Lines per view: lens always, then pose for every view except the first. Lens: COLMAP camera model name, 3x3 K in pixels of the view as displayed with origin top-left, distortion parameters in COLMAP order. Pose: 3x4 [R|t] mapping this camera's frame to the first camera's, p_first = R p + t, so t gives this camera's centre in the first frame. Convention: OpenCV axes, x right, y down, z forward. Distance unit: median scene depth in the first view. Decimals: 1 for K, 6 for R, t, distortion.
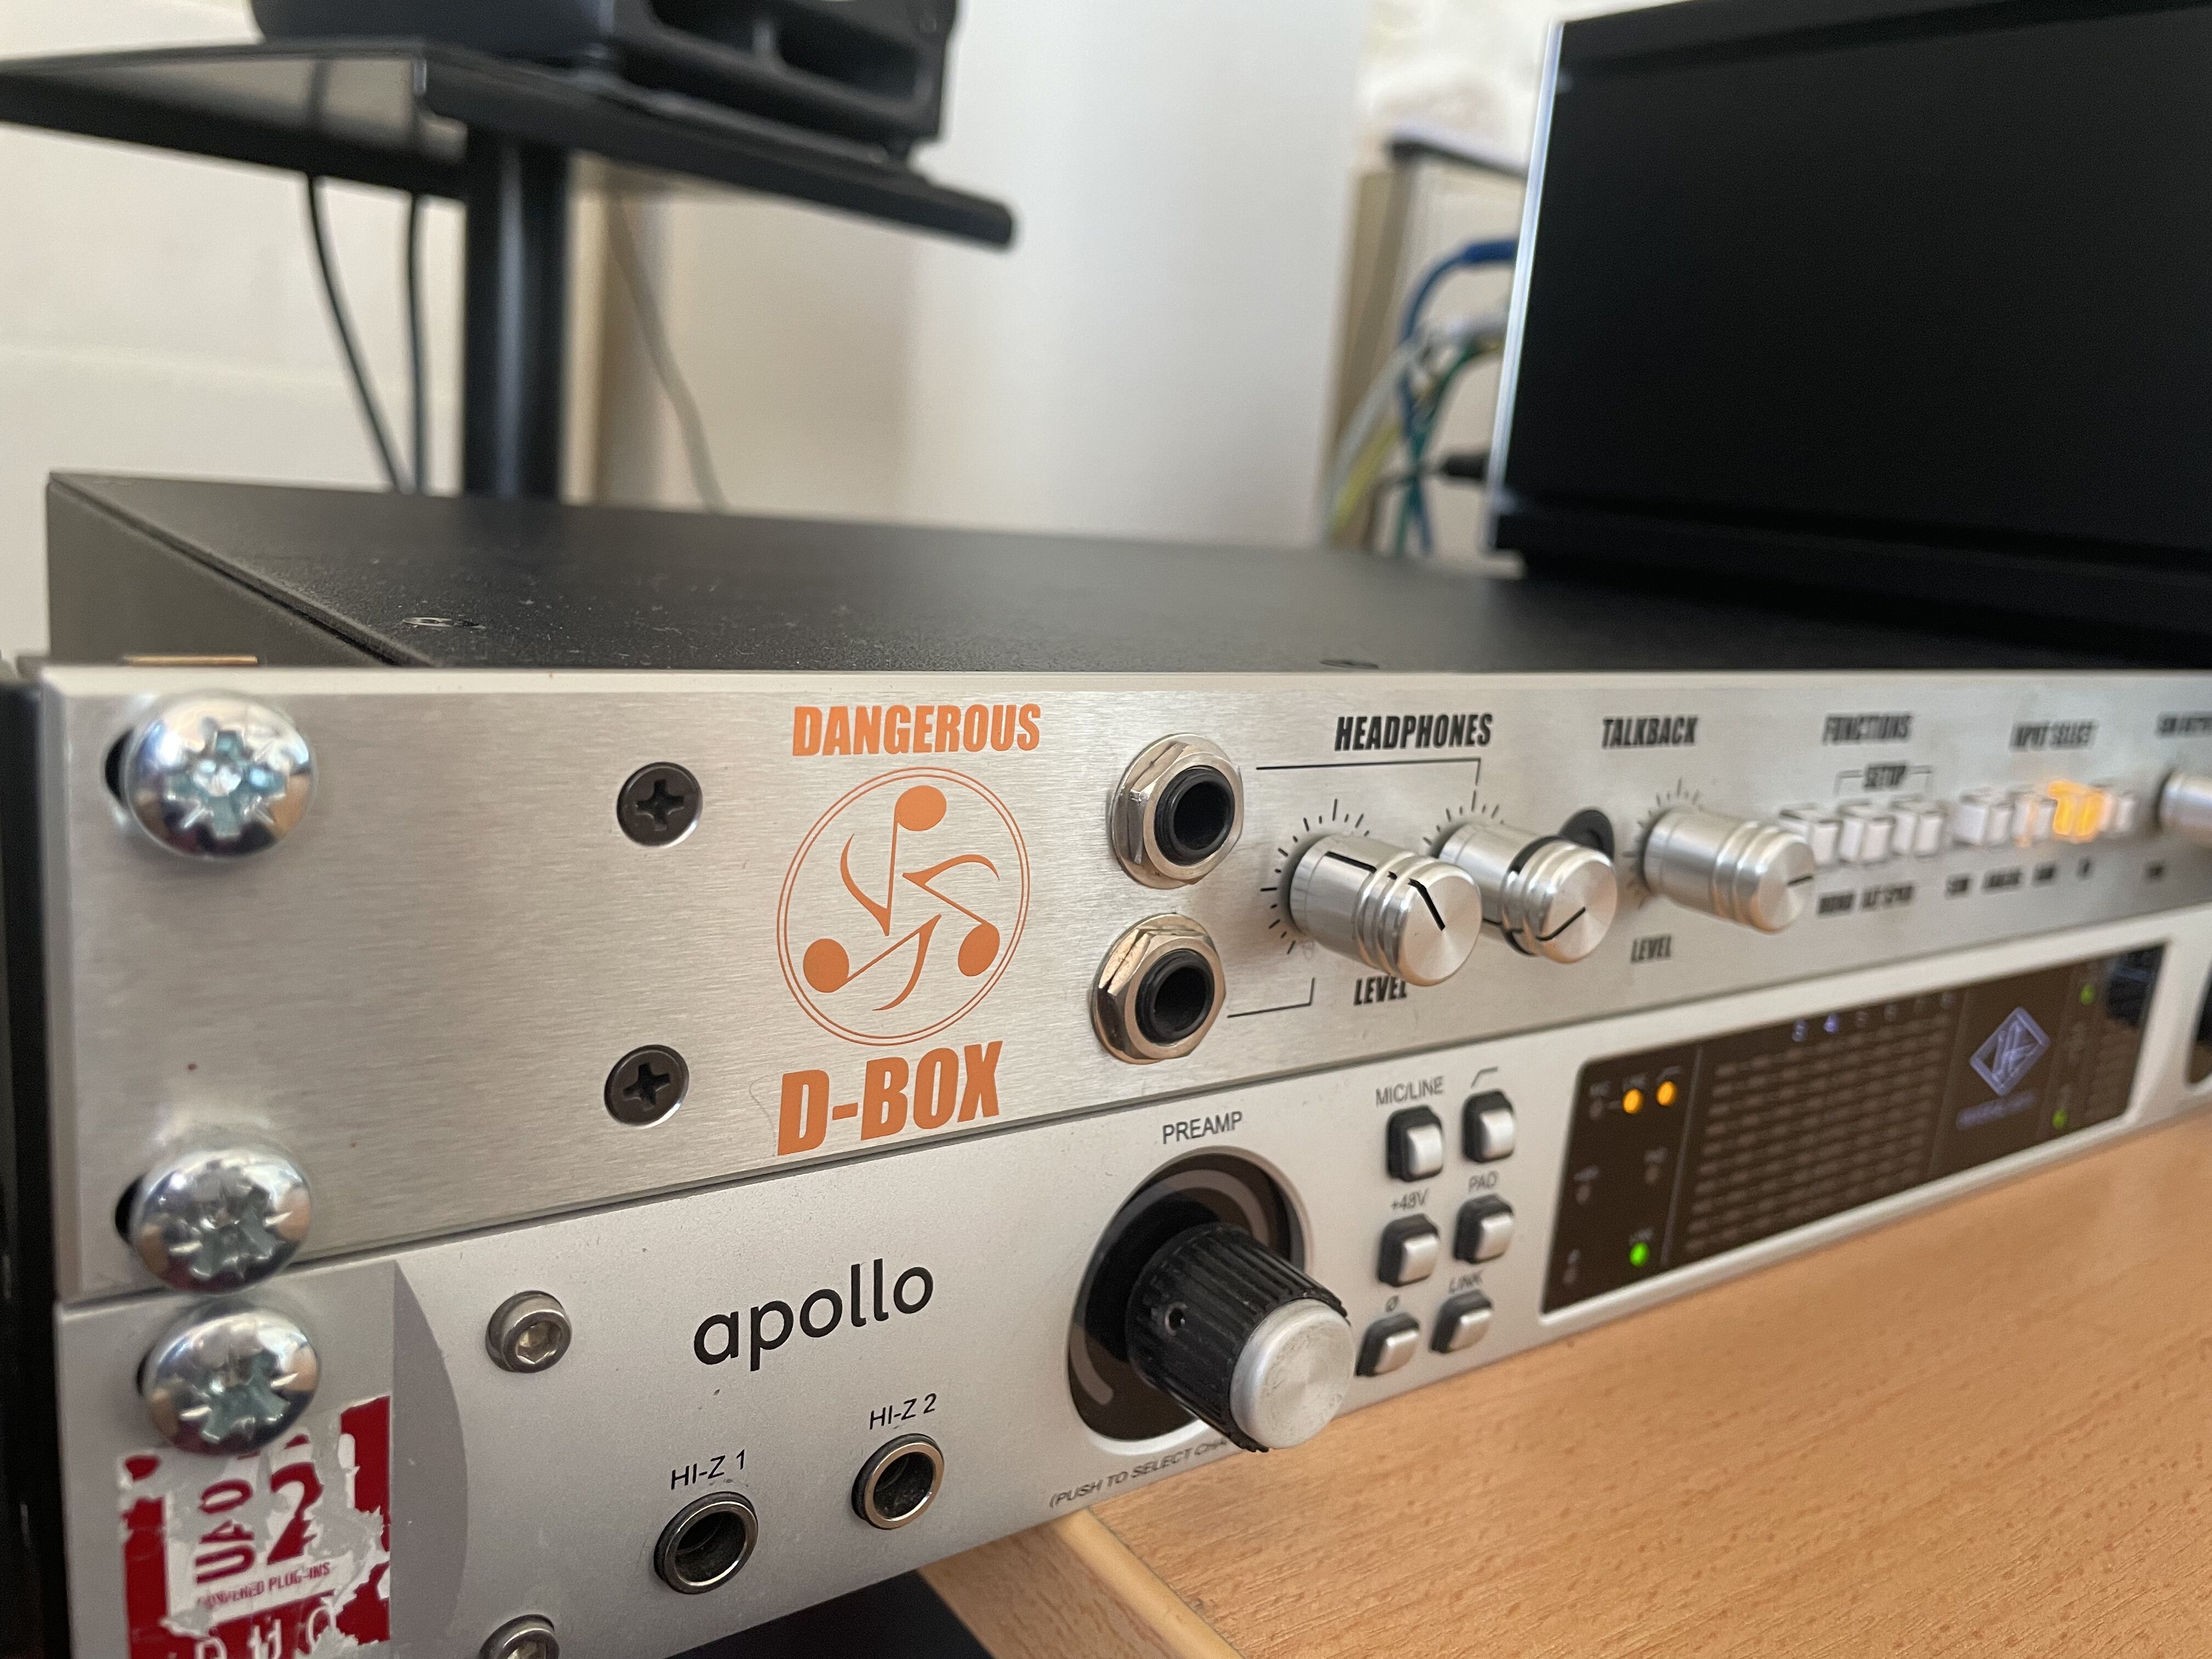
lens RADIAL K [[1703.8, 0, 1098.7], [0, 1703.8, 824.1], [0, 0, 1]] dist [0.062605, -0.111915]
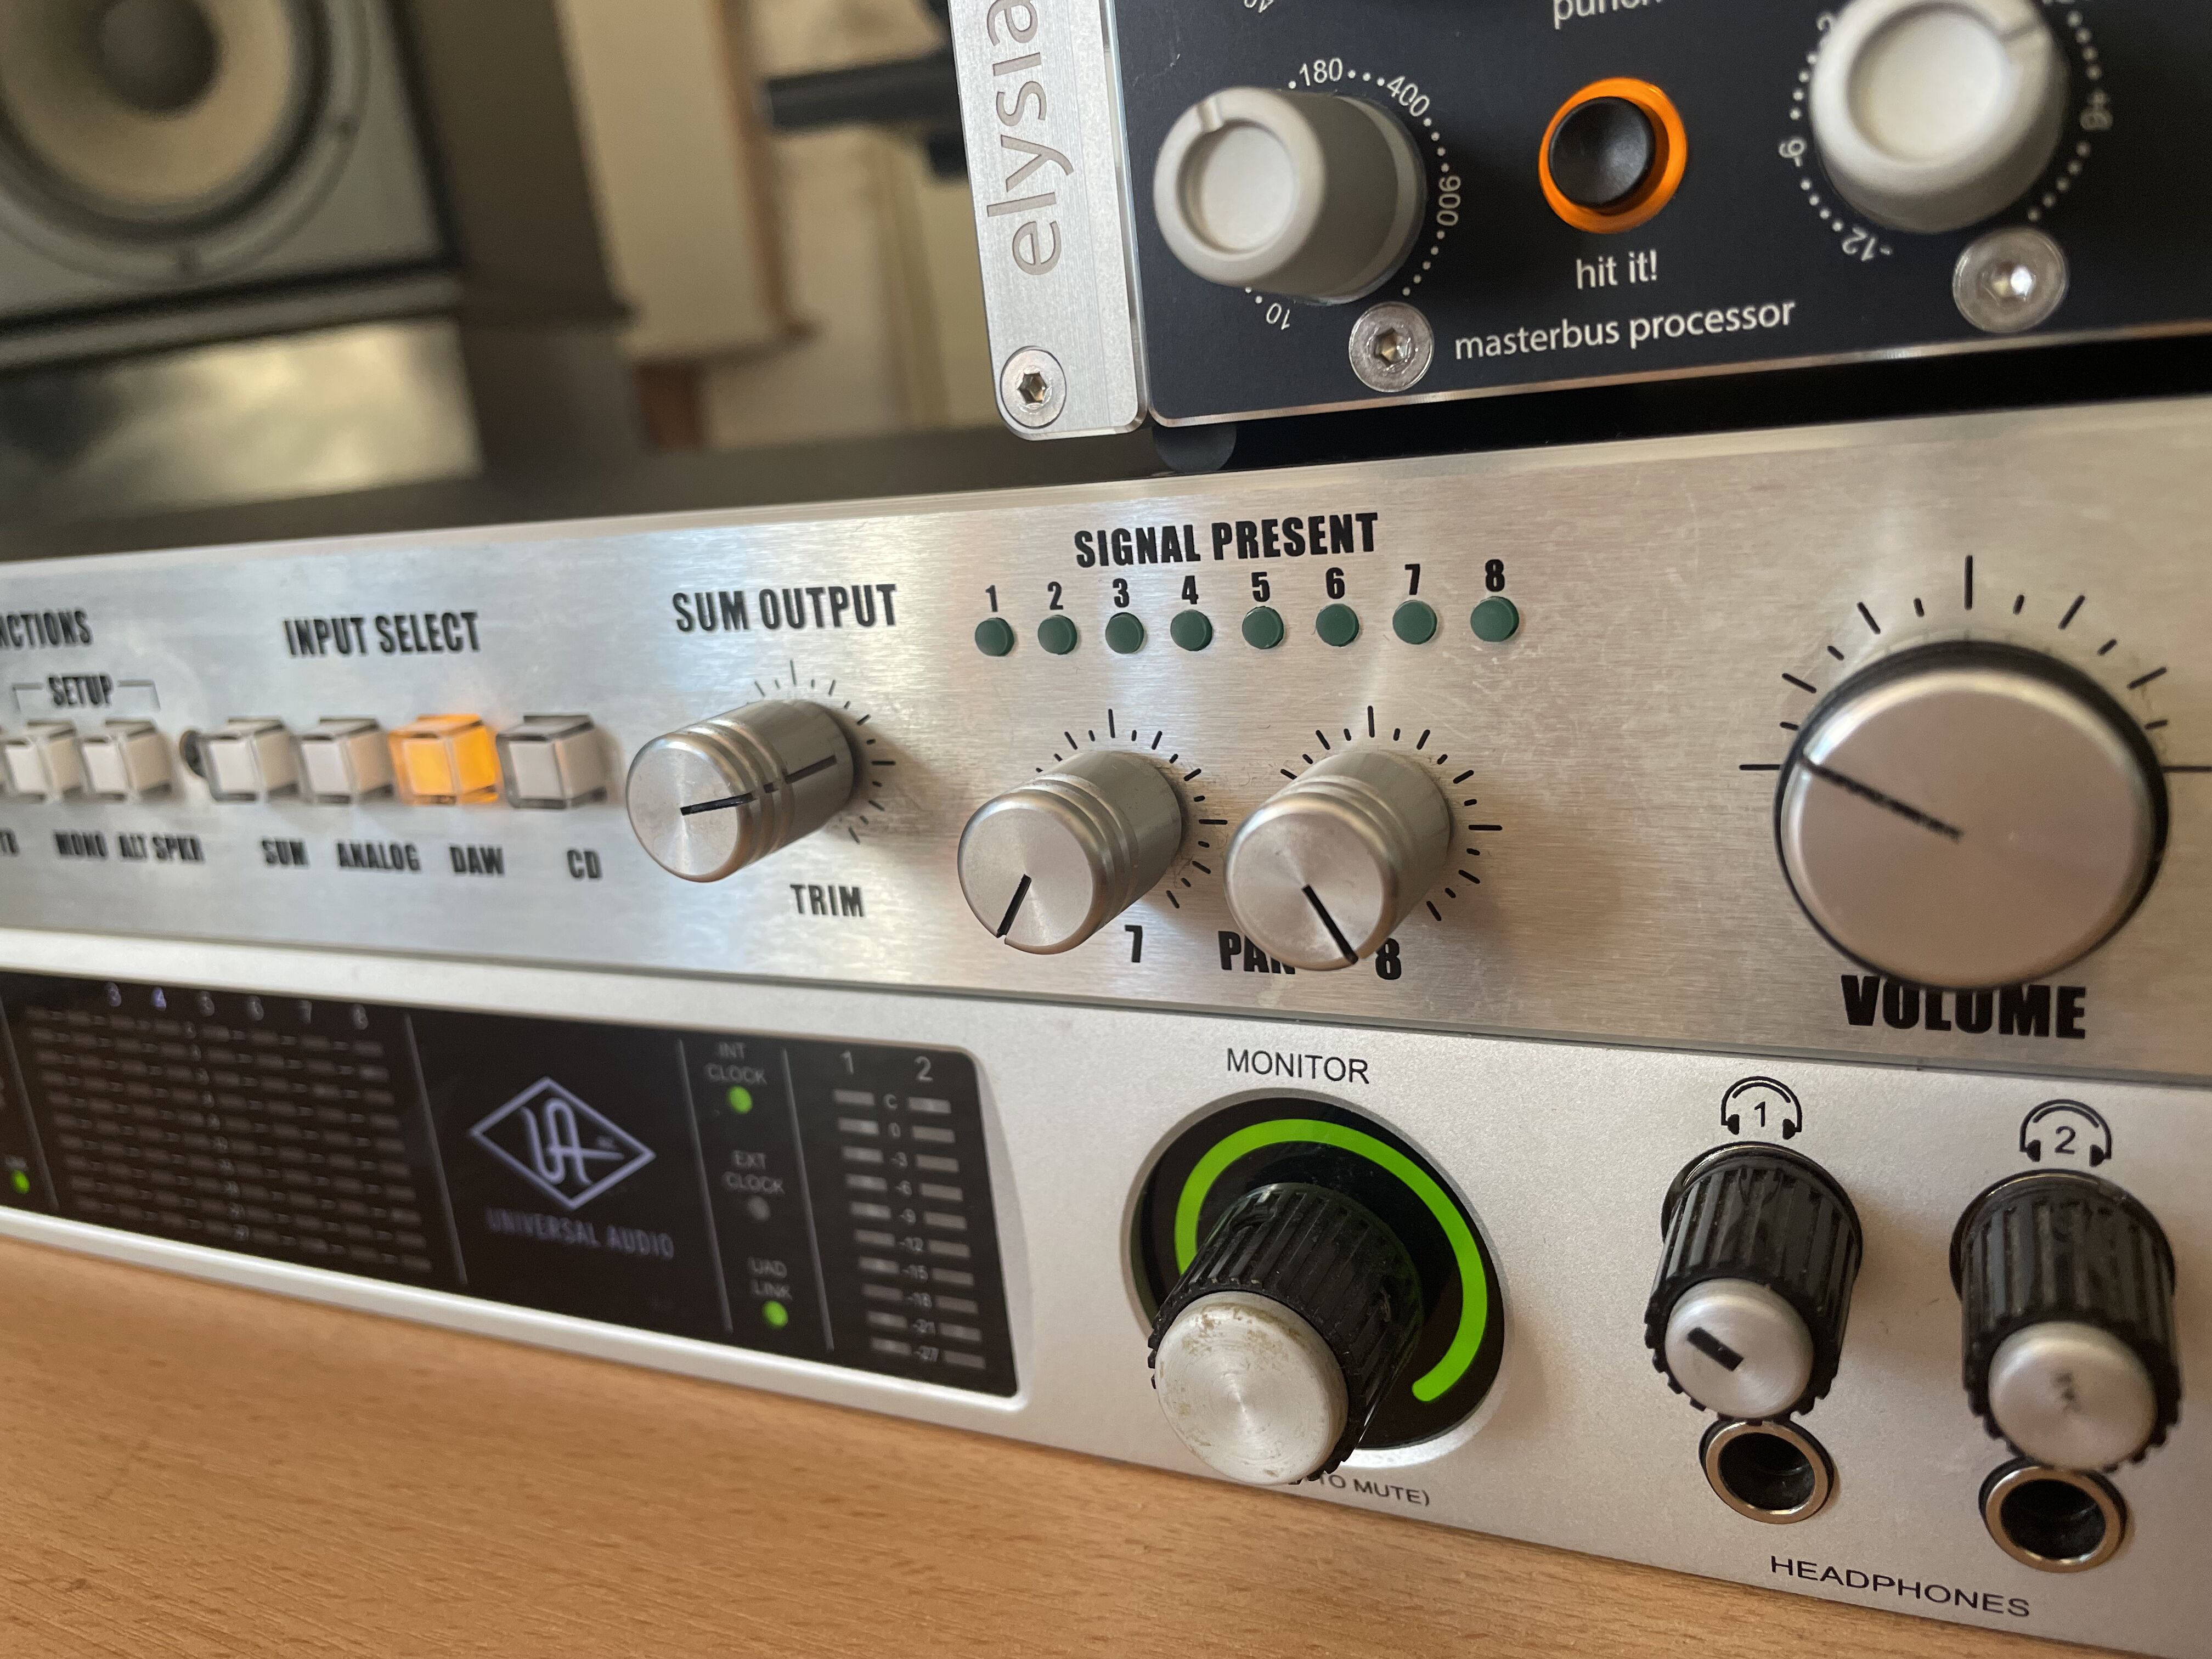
lens RADIAL K [[1703.8, 0, 1098.7], [0, 1703.8, 824.1], [0, 0, 1]] dist [0.062605, -0.111915]
pose [[0.462442, 0.088156, -0.882256, 2.126597], [-0.037457, 0.996099, 0.079898, -0.072902], [0.885858, -0.003902, 0.463940, 1.624834]]
